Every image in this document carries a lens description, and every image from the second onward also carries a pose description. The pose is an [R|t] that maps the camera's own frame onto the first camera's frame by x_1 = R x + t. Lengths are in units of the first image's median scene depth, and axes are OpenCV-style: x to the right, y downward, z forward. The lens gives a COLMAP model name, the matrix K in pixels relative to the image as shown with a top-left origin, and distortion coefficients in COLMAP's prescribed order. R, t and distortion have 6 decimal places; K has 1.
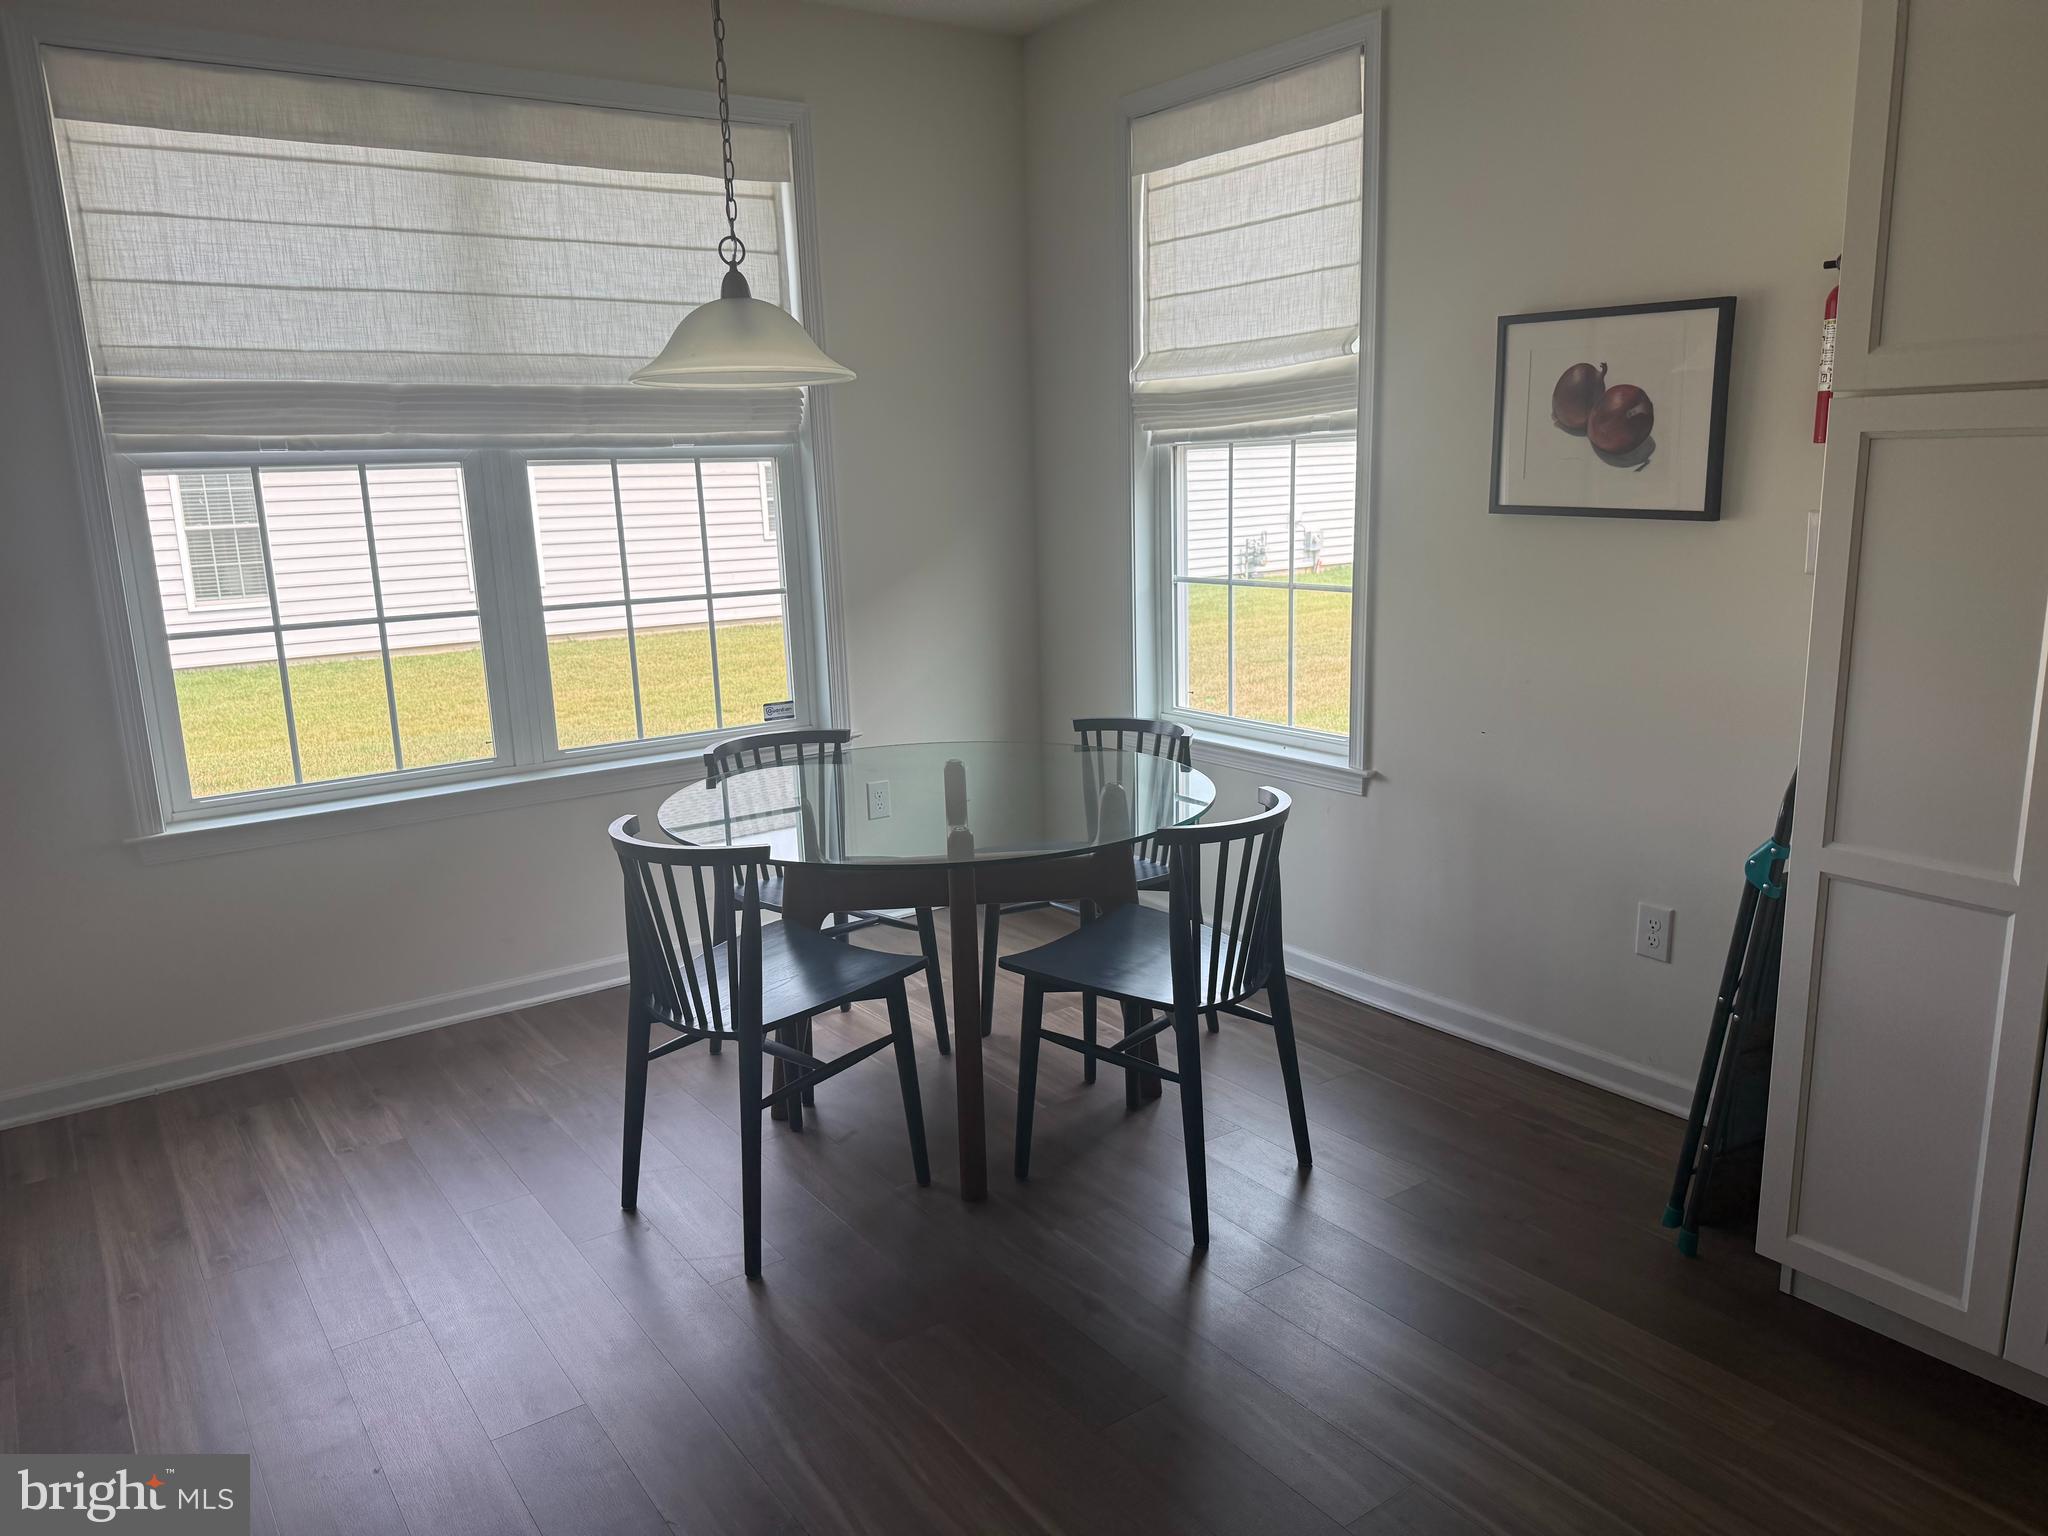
lens RADIAL K [[1441.8, 0, 1018.8], [0, 1441.8, 780.5], [0, 0, 1]] dist [0.033173, -0.048000]
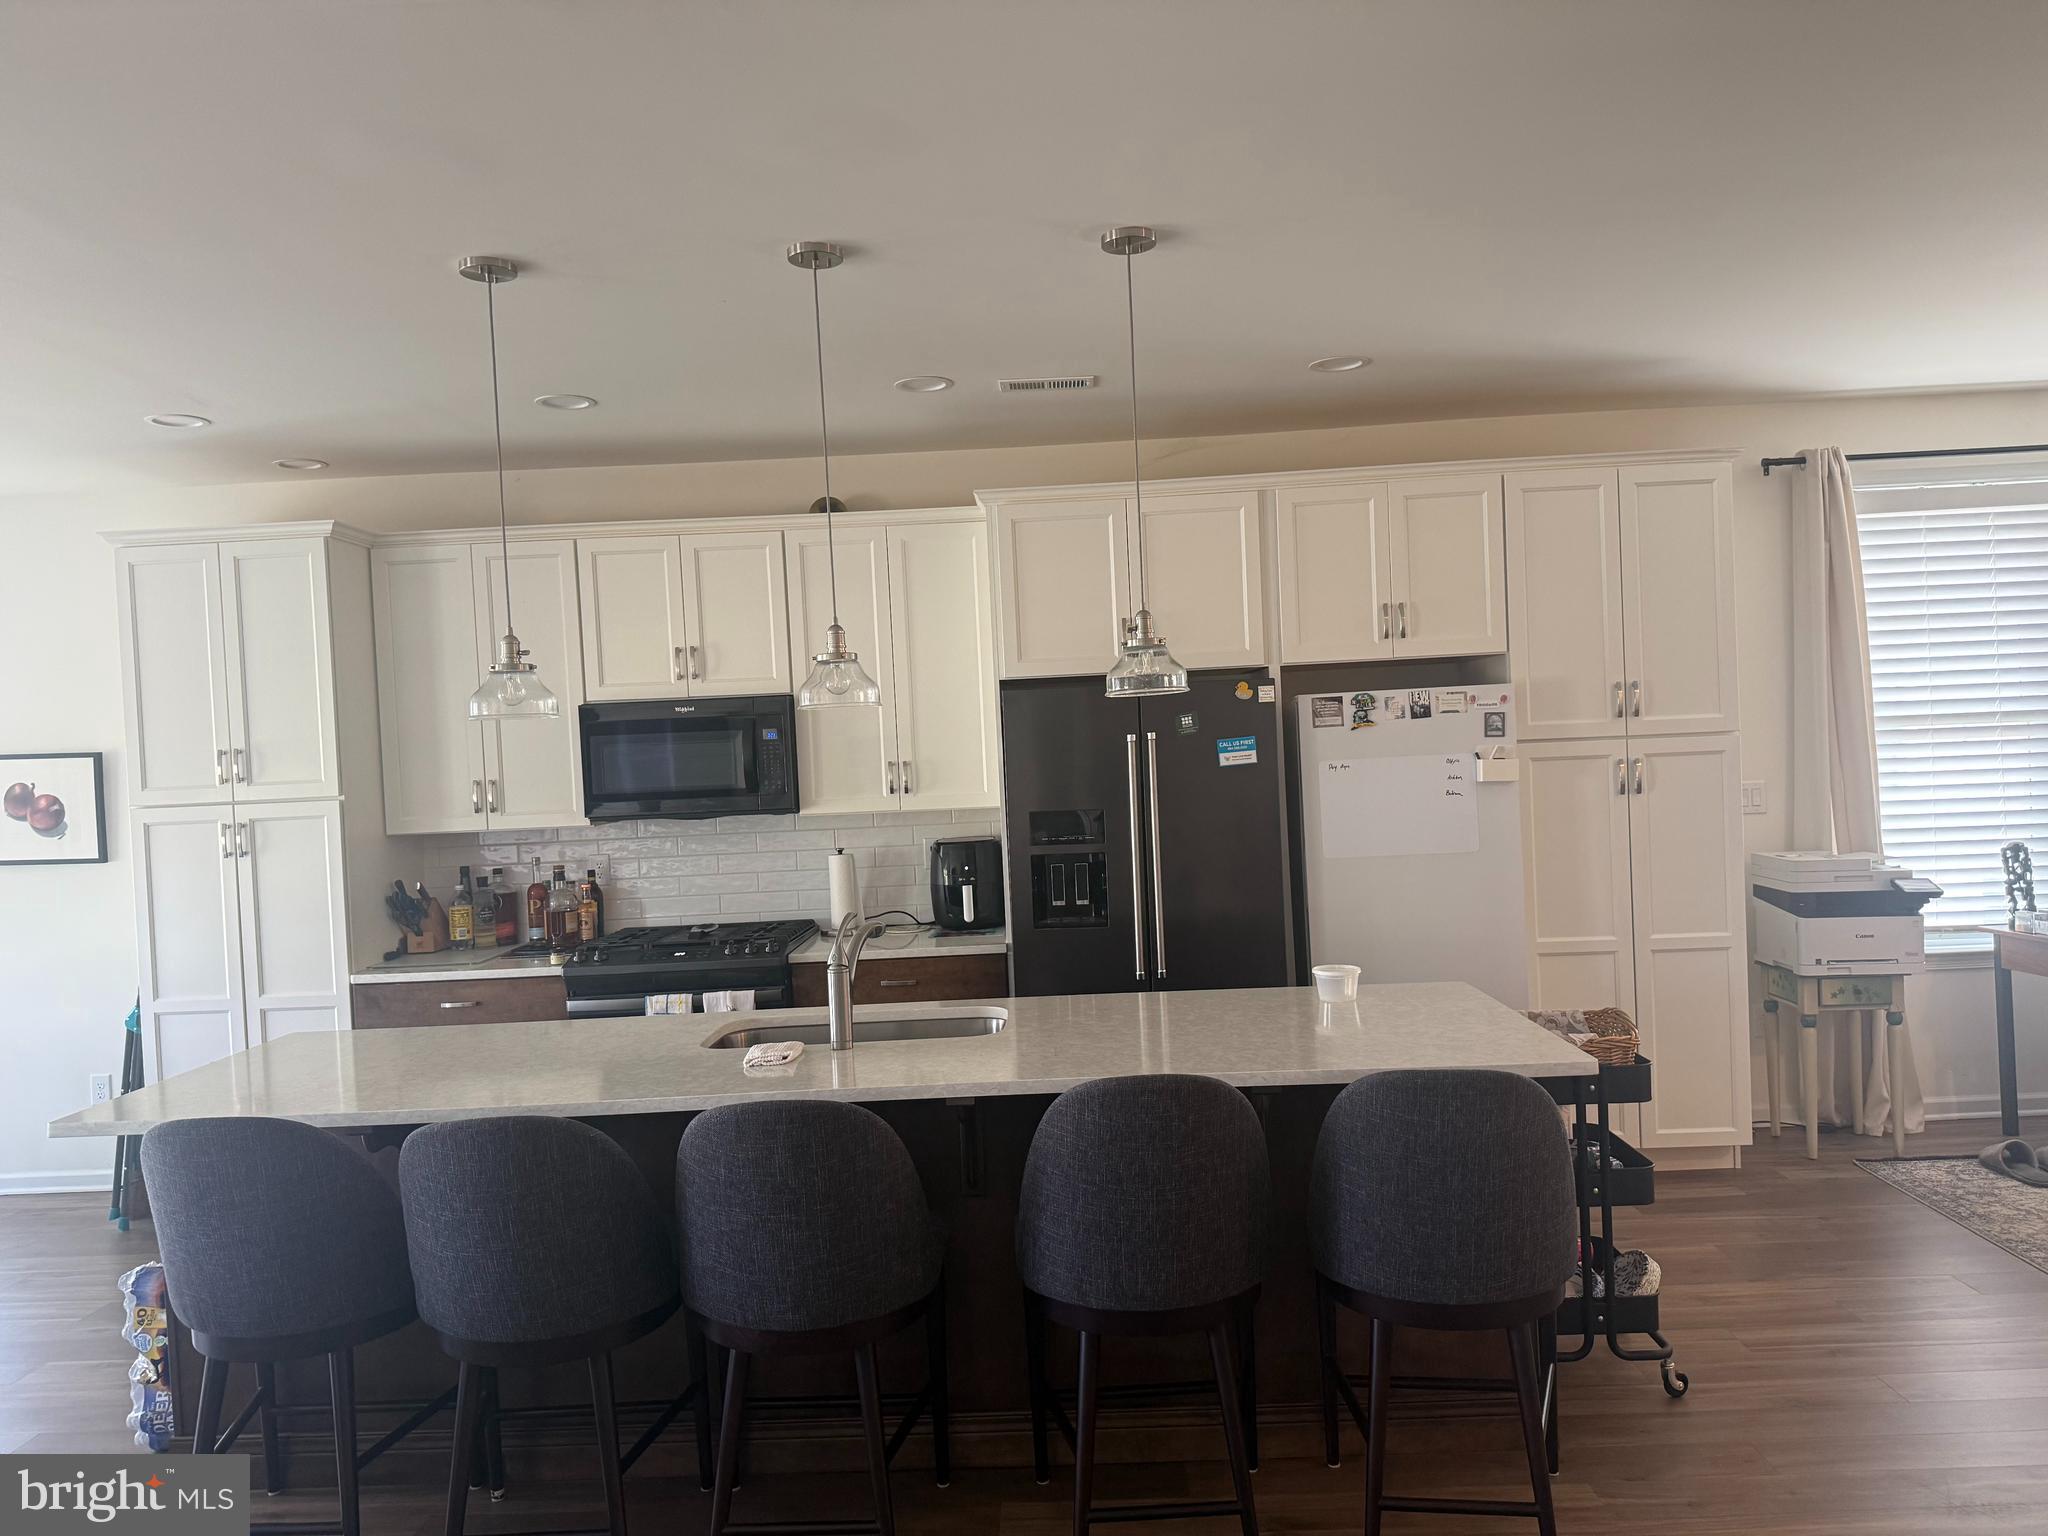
lens RADIAL K [[1441.8, 0, 1018.8], [0, 1441.8, 780.5], [0, 0, 1]] dist [0.033173, -0.048000]
pose [[0.596797, -0.009699, 0.802333, -0.282239], [0.197489, 0.970943, -0.135160, 0.177692], [-0.777709, 0.239115, 0.581371, -0.904977]]
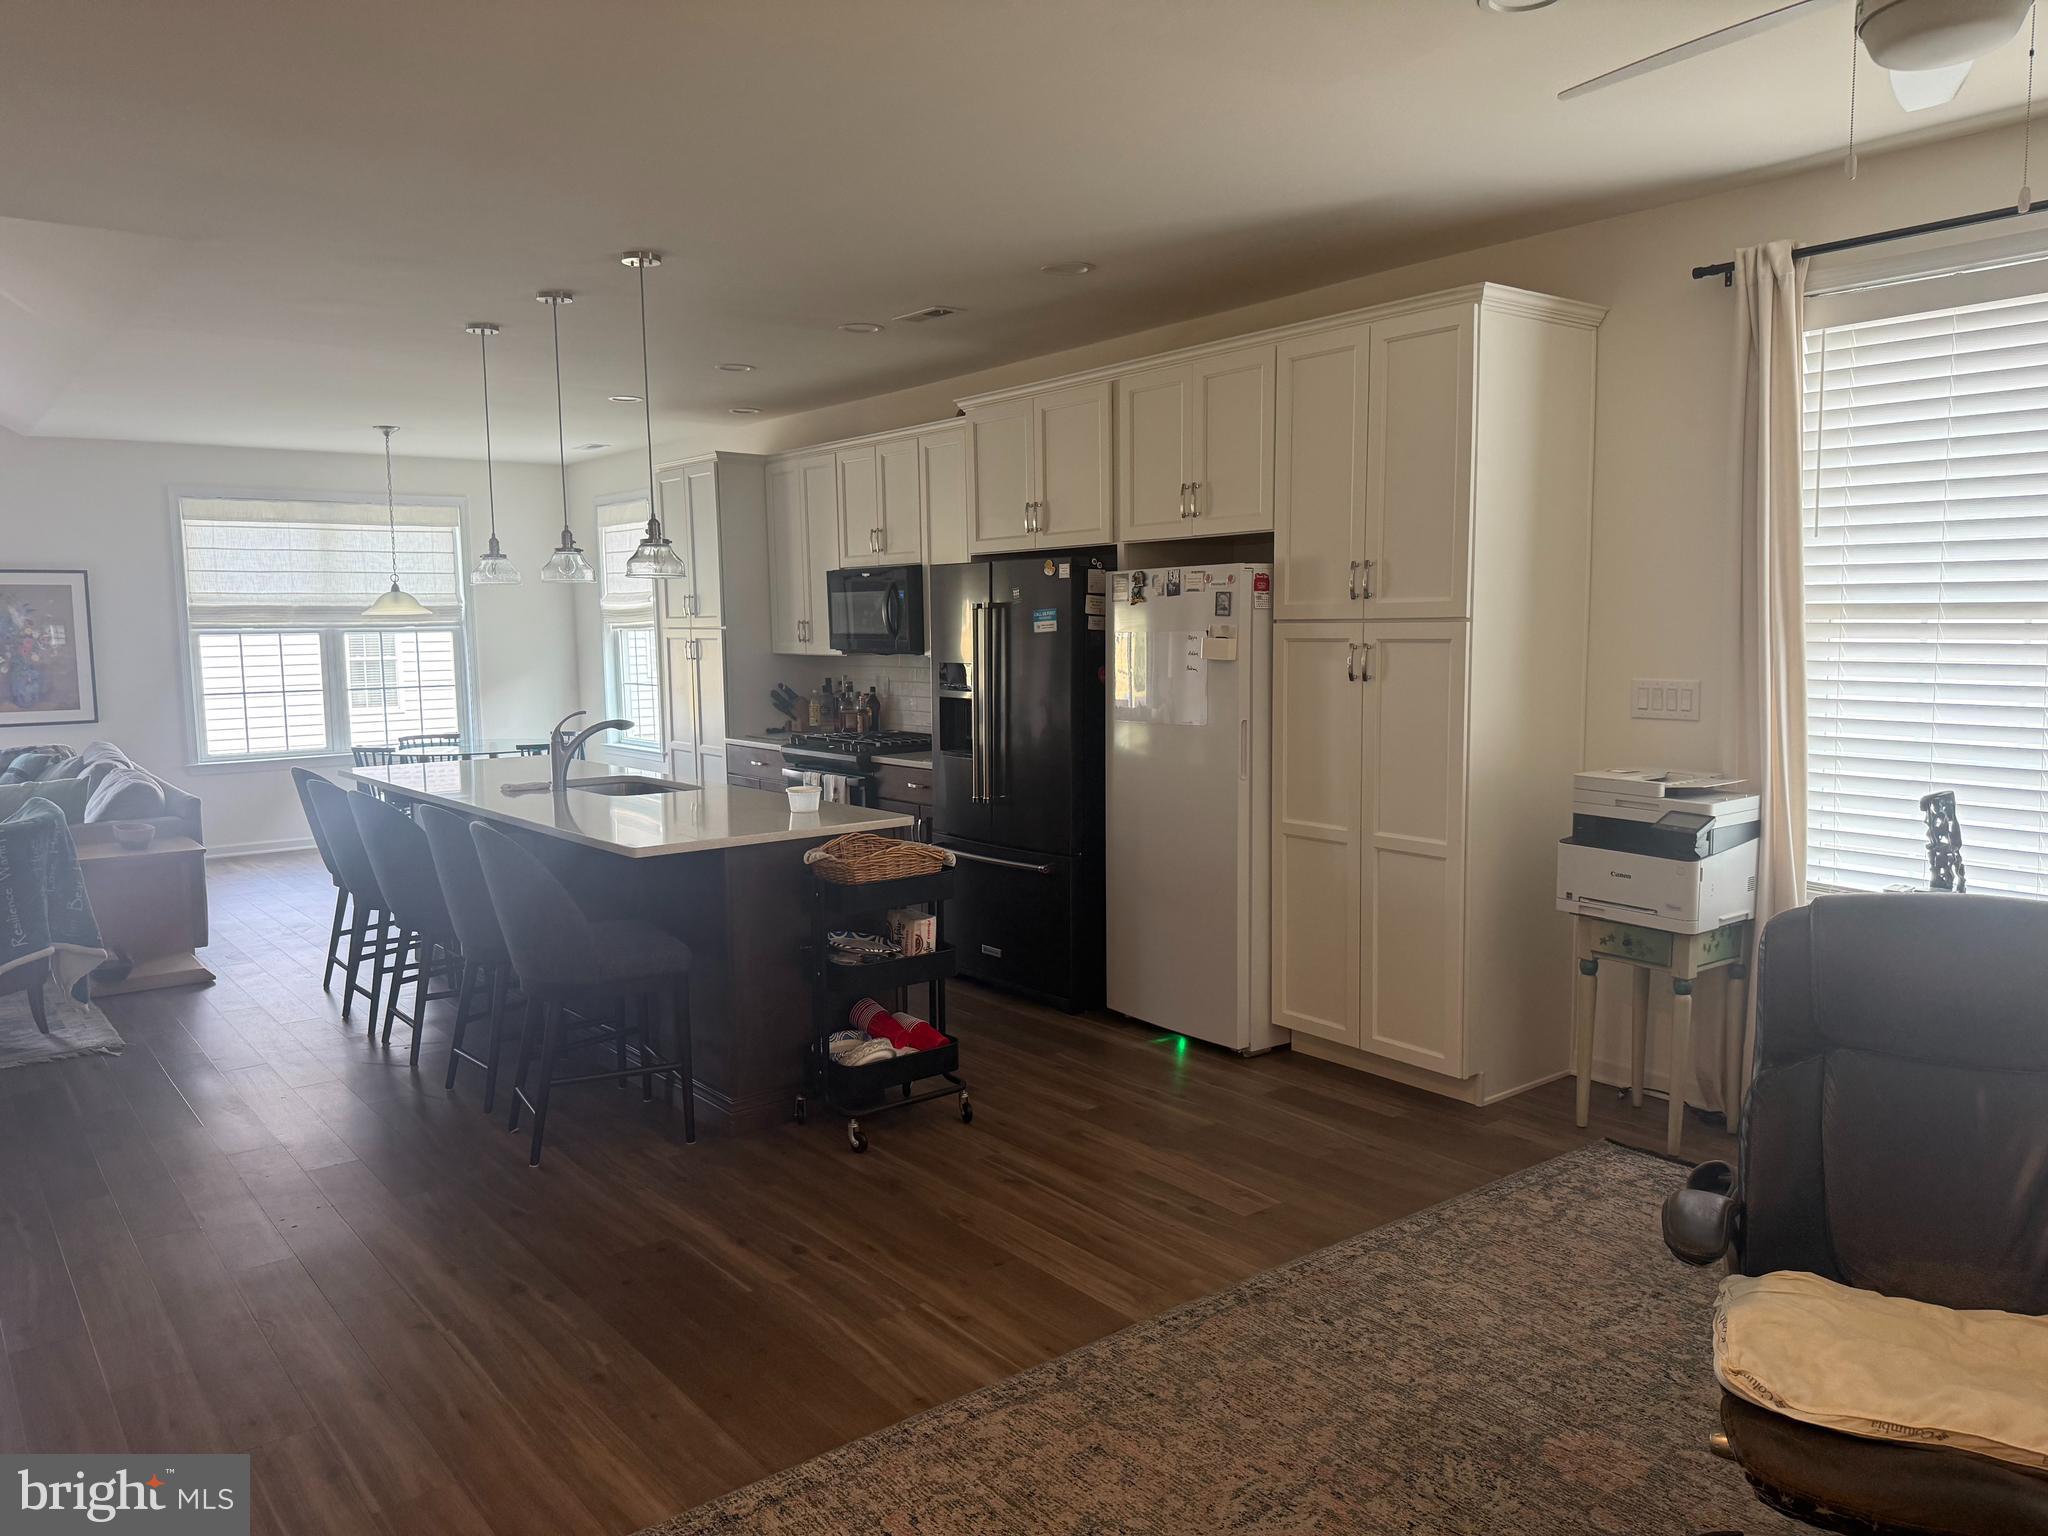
lens RADIAL K [[1464.8, 0, 983.0], [0, 1464.8, 764.5], [0, 0, 1]] dist [0.033314, -0.004211]
pose [[0.999075, 0.011782, 0.041361, 0.779885], [-0.006951, 0.993335, -0.115055, 0.347263], [-0.042441, 0.114661, 0.992498, -1.839384]]
